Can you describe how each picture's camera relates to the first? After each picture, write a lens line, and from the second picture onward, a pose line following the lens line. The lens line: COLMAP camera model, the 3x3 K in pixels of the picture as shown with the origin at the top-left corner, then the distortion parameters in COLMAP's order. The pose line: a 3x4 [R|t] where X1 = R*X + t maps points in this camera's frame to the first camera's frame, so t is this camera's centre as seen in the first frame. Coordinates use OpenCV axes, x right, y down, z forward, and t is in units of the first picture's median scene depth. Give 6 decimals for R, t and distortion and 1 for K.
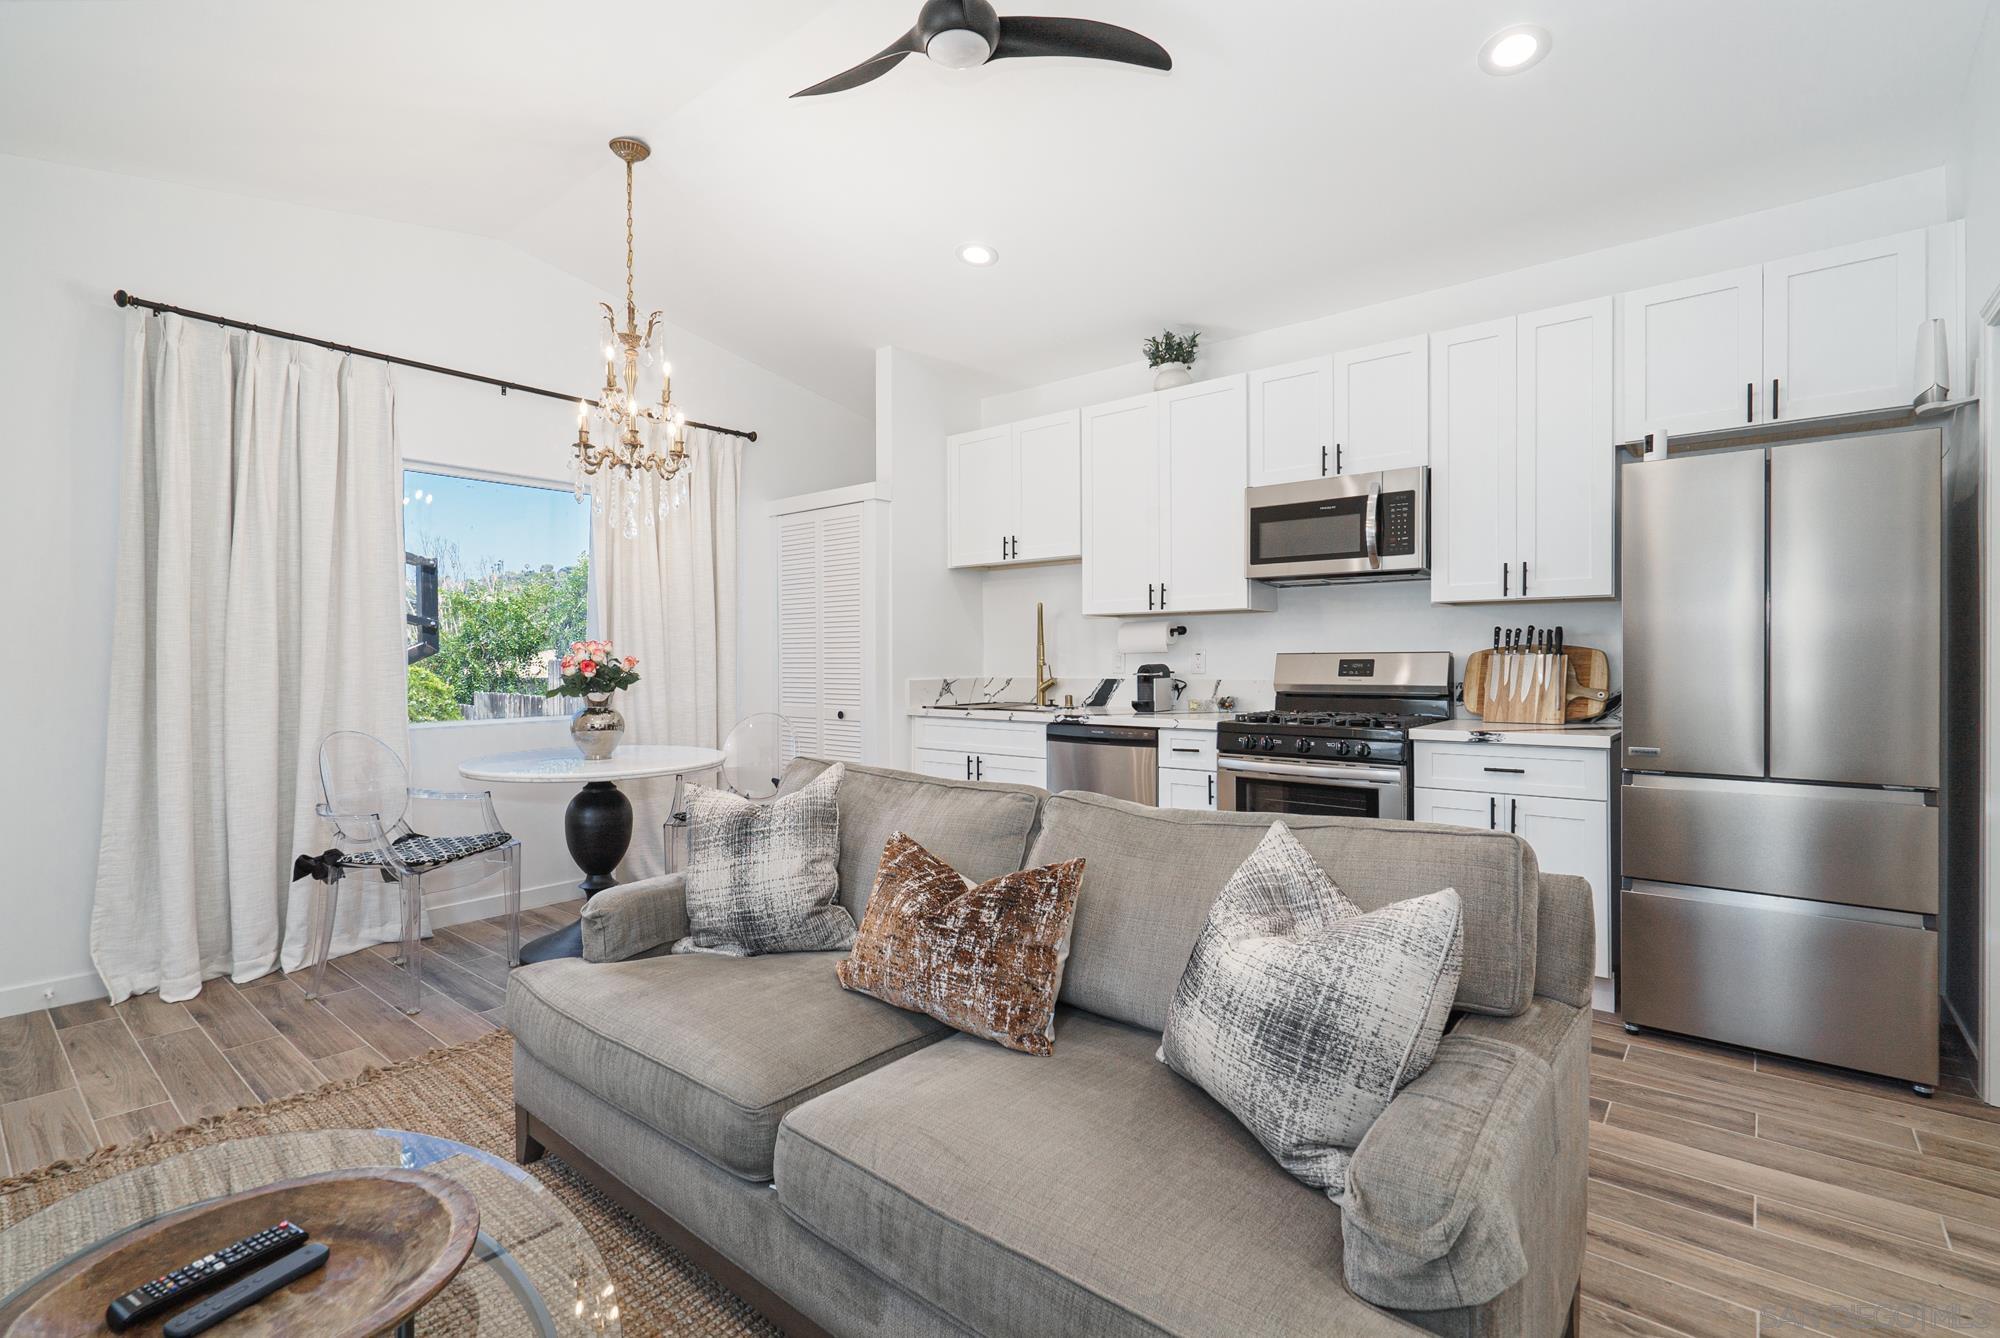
lens RADIAL K [[926.8, 0, 1030.5], [0, 926.8, 664.4], [0, 0, 1]] dist [-0.001623, -0.000298]
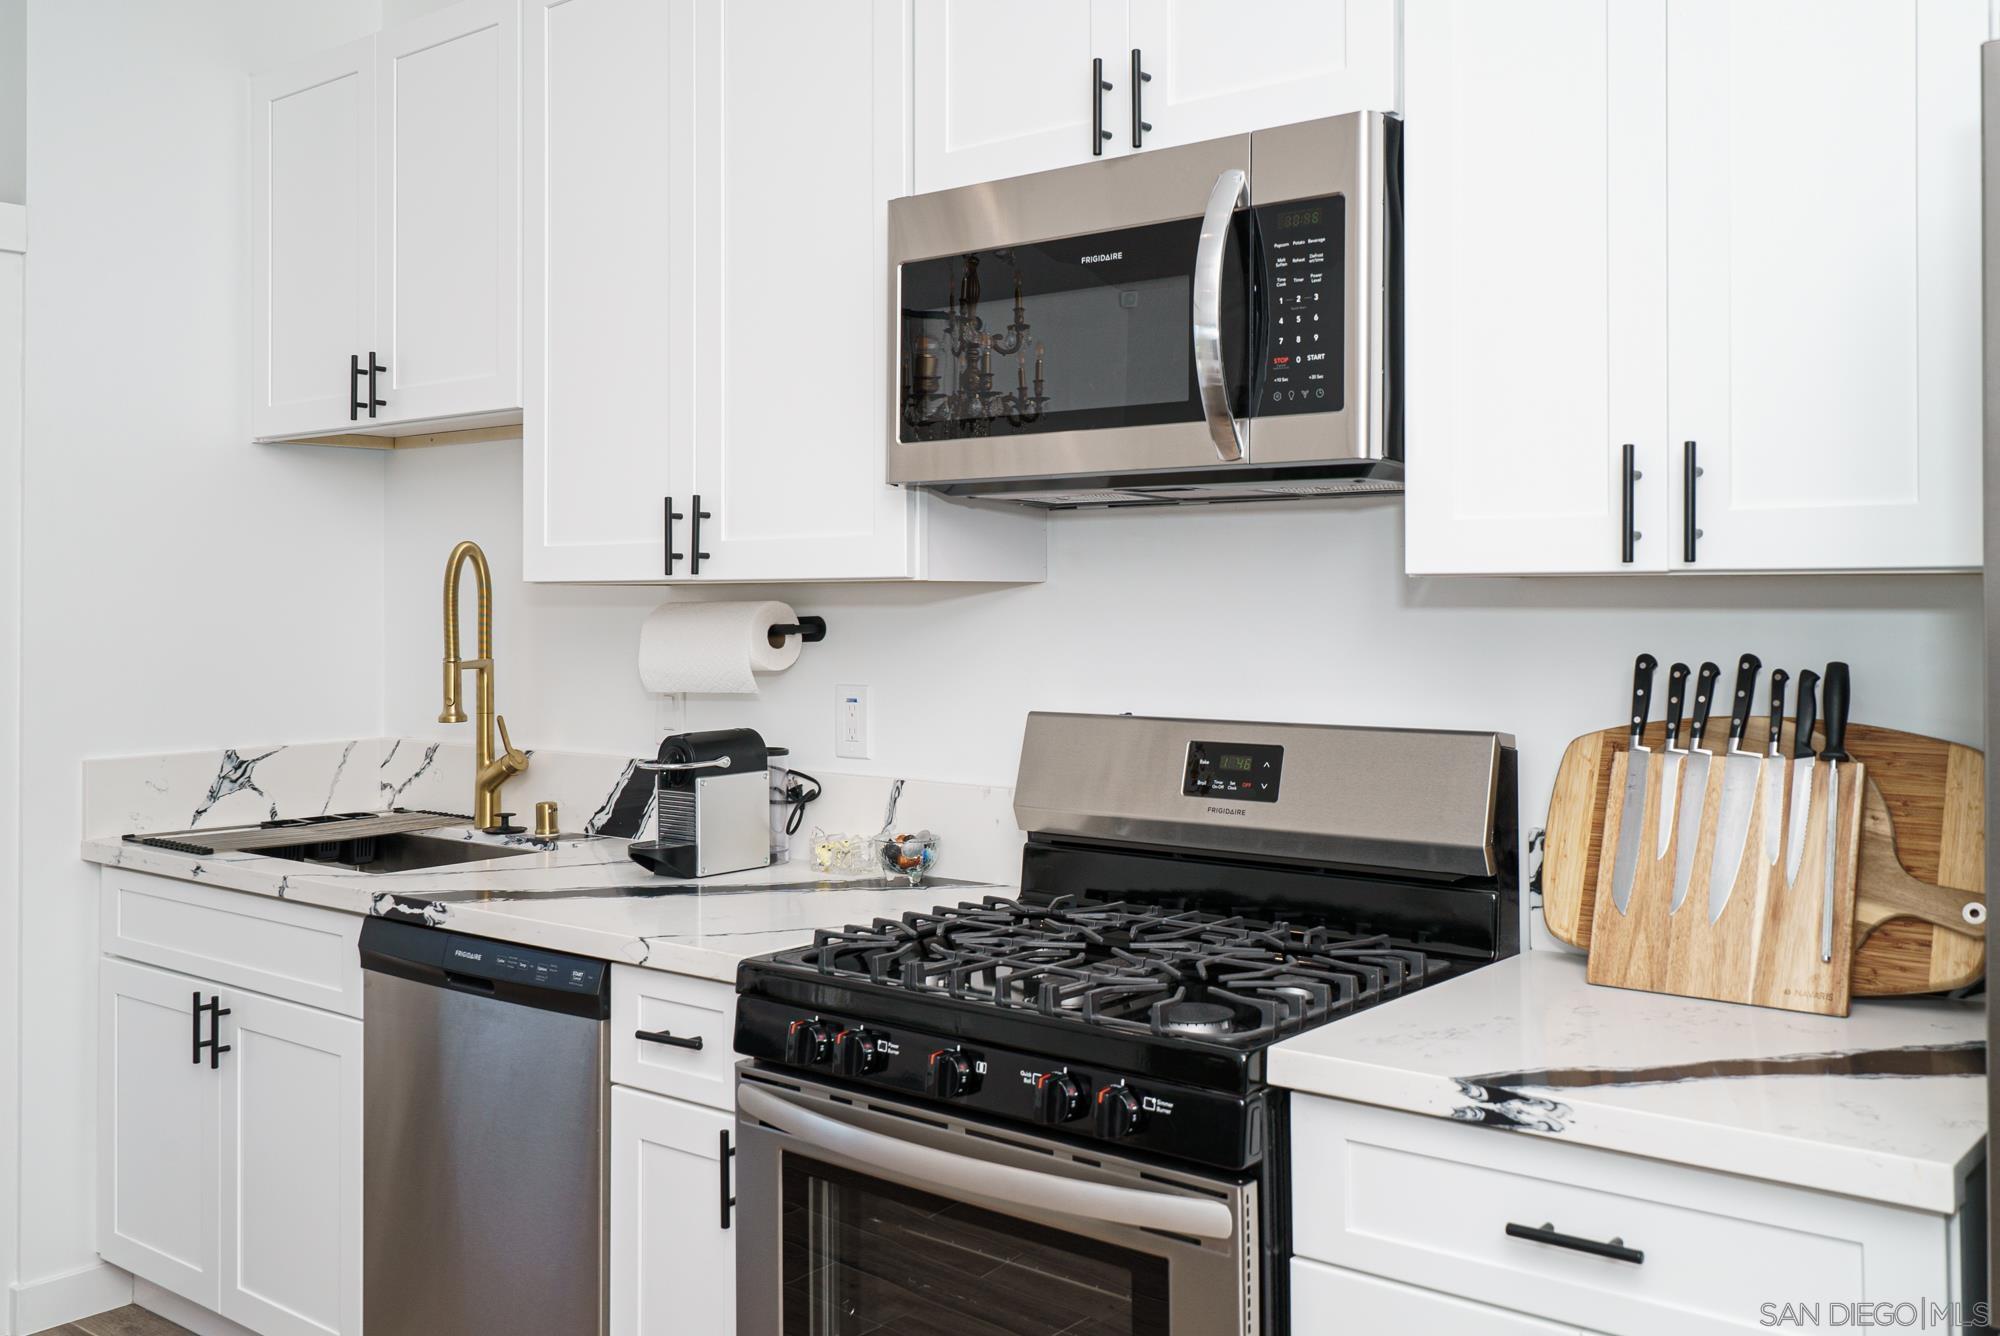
lens RADIAL K [[1810.4, 0, 1032.4], [0, 1810.4, 584.4], [0, 0, 1]] dist [0.004250, 0.010976]
pose [[0.999985, 0.001495, -0.005216, 0.306118], [-0.001570, 0.999896, -0.014334, -0.053783], [0.005194, 0.014342, 0.999884, 0.410783]]
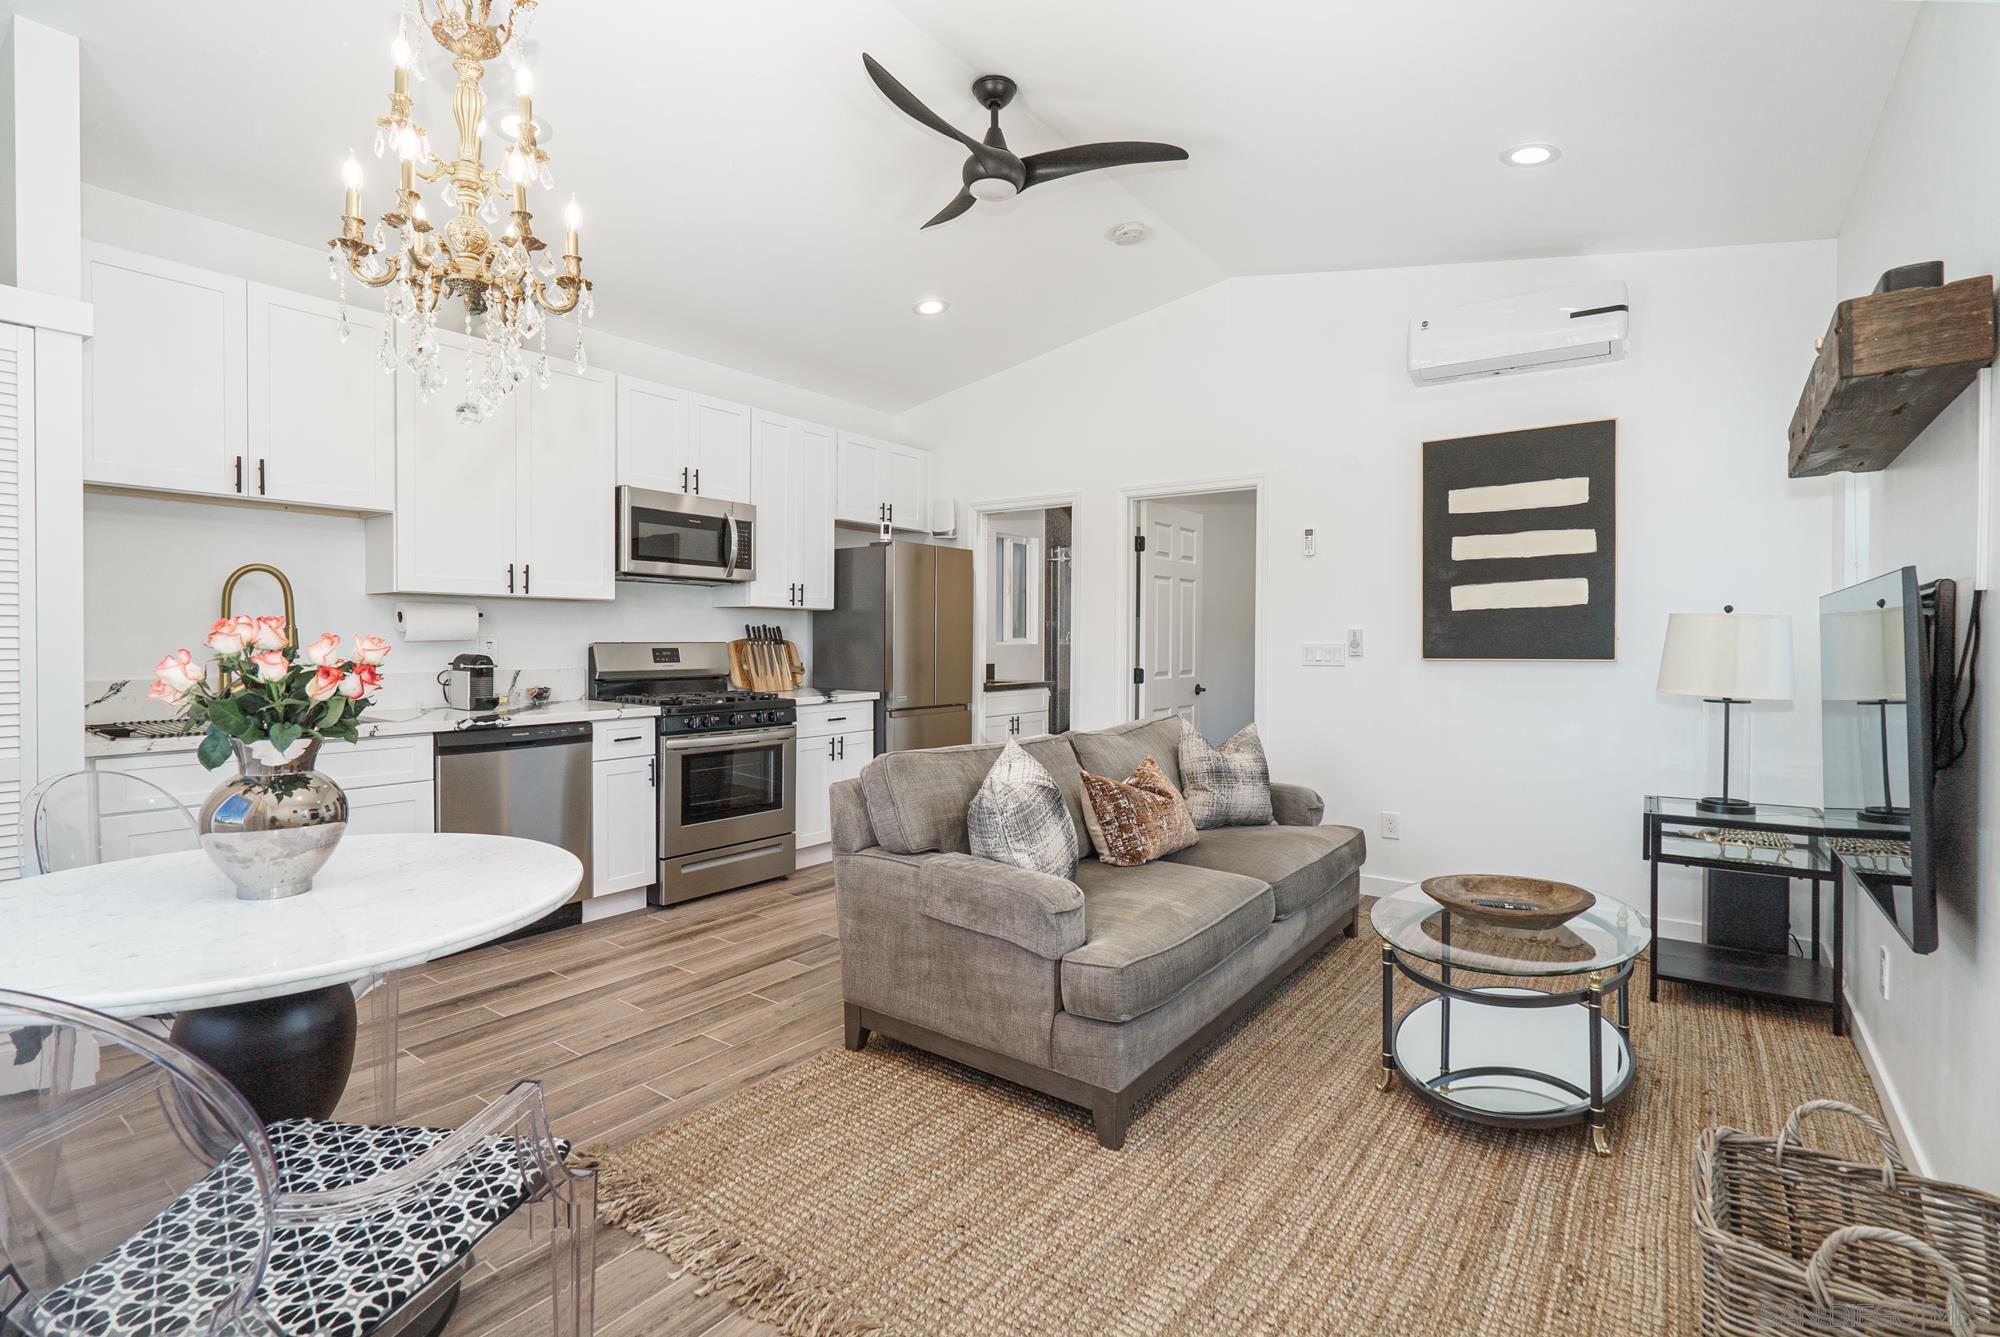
lens RADIAL K [[926.8, 0, 1030.5], [0, 926.8, 663.9], [0, 0, 1]] dist [-0.001623, -0.000298]
pose [[-0.050510, -0.028700, 0.998311, -0.907694], [-0.006065, 0.999577, 0.028430, -0.022856], [-0.998705, -0.004619, -0.050663, 0.637800]]
